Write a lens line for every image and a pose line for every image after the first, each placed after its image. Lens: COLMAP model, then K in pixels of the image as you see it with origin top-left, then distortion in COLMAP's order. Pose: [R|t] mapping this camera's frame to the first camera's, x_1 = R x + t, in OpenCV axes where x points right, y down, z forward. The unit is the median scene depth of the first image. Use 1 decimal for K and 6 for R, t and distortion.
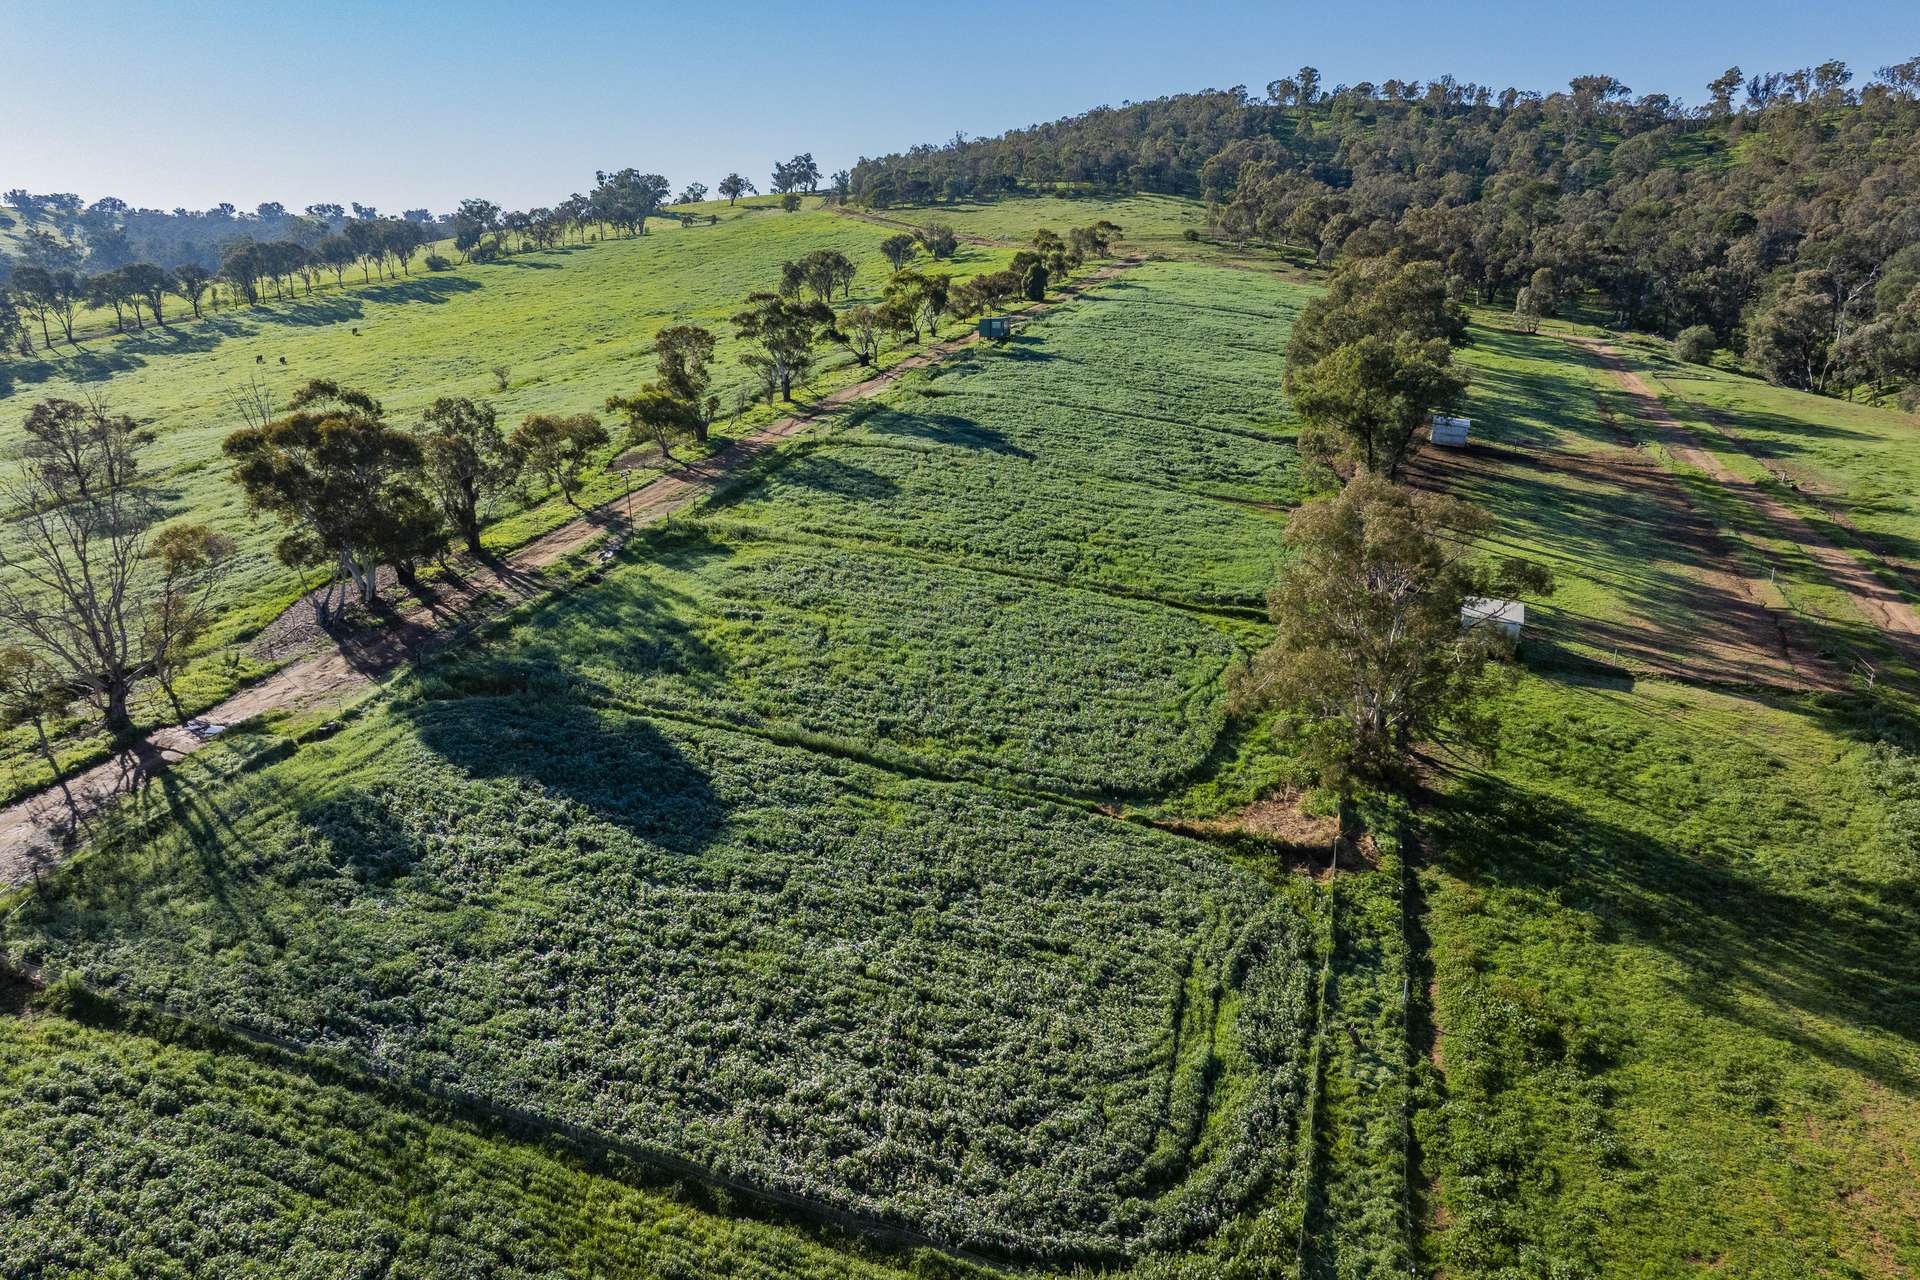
lens RADIAL K [[1353.9, 0, 960.2], [0, 1353.9, 643.0], [0, 0, 1]] dist [-0.003327, 0.017557]
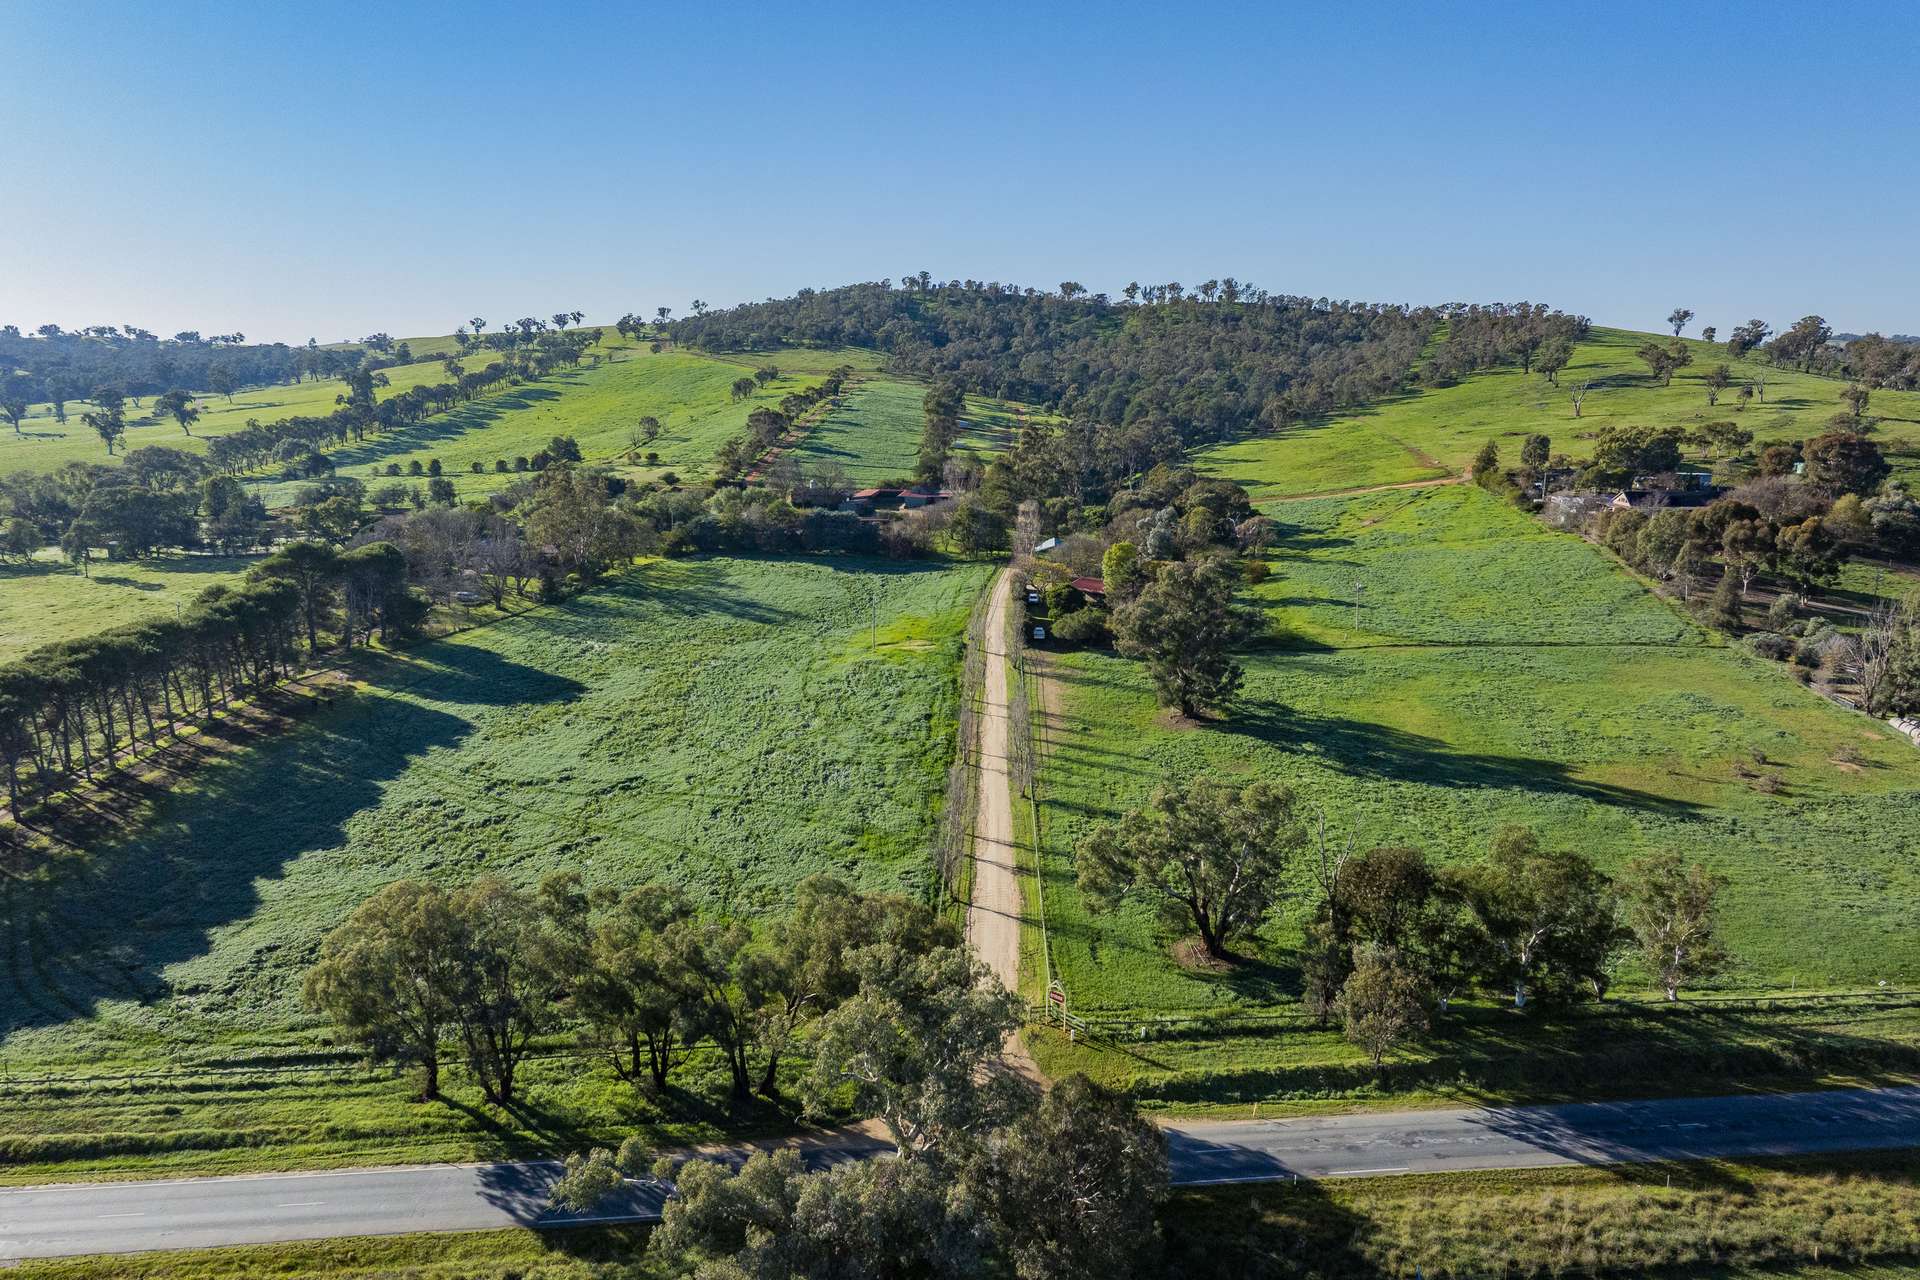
lens RADIAL K [[1353.9, 0, 961.5], [0, 1353.9, 634.9], [0, 0, 1]] dist [-0.003327, 0.017557]
pose [[0.966327, -0.049734, 0.252465, -0.232311], [0.070237, 0.994866, -0.072855, 0.254540], [-0.247545, 0.088134, 0.964859, -0.949045]]
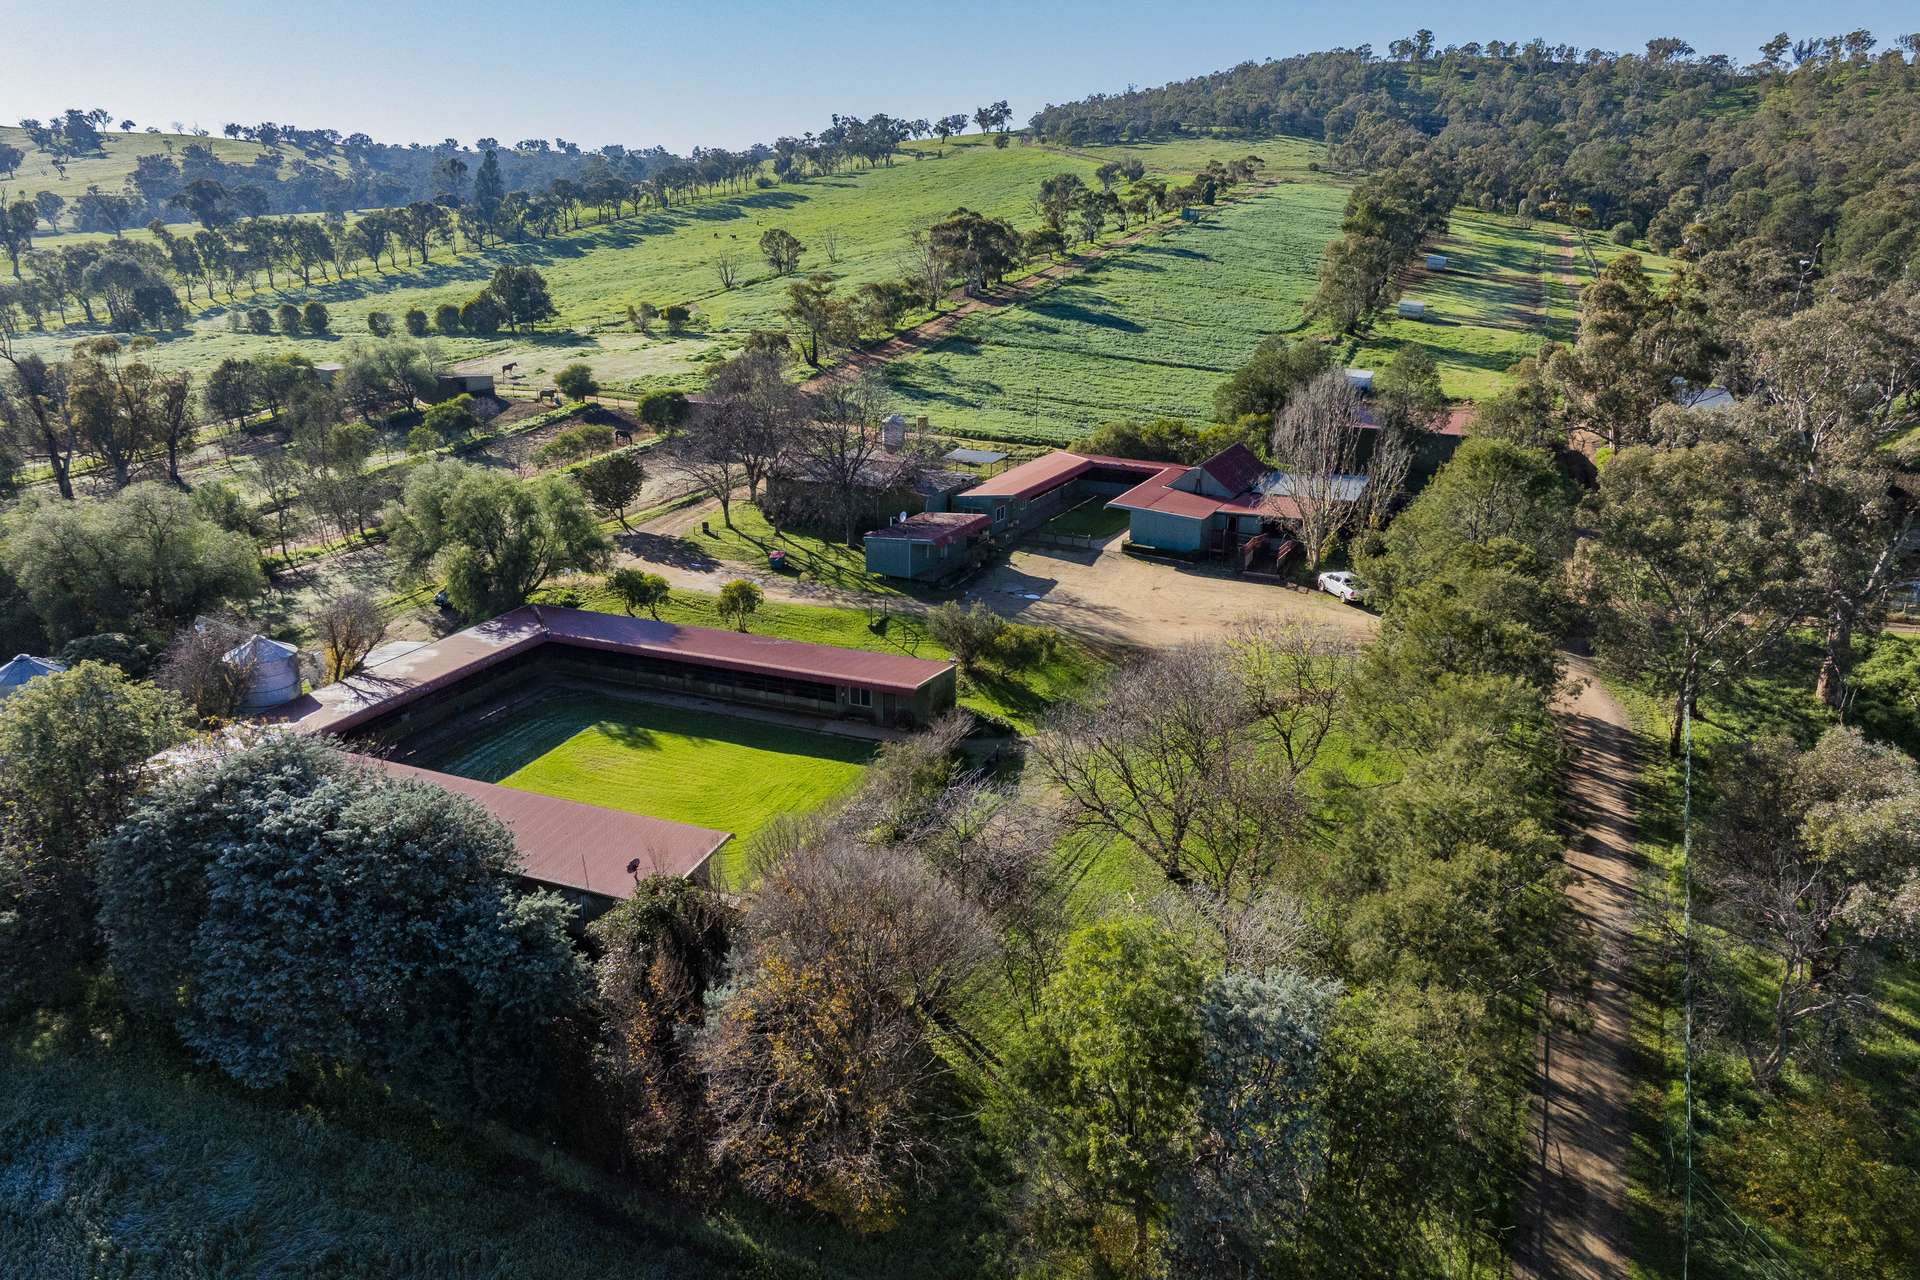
lens RADIAL K [[1353.9, 0, 961.6], [0, 1353.9, 644.6], [0, 0, 1]] dist [-0.003327, 0.017557]
pose [[0.996099, 0.037675, -0.079795, -0.047109], [-0.034379, 0.998514, 0.042291, 0.111421], [0.081270, -0.039383, 0.995914, -0.339369]]
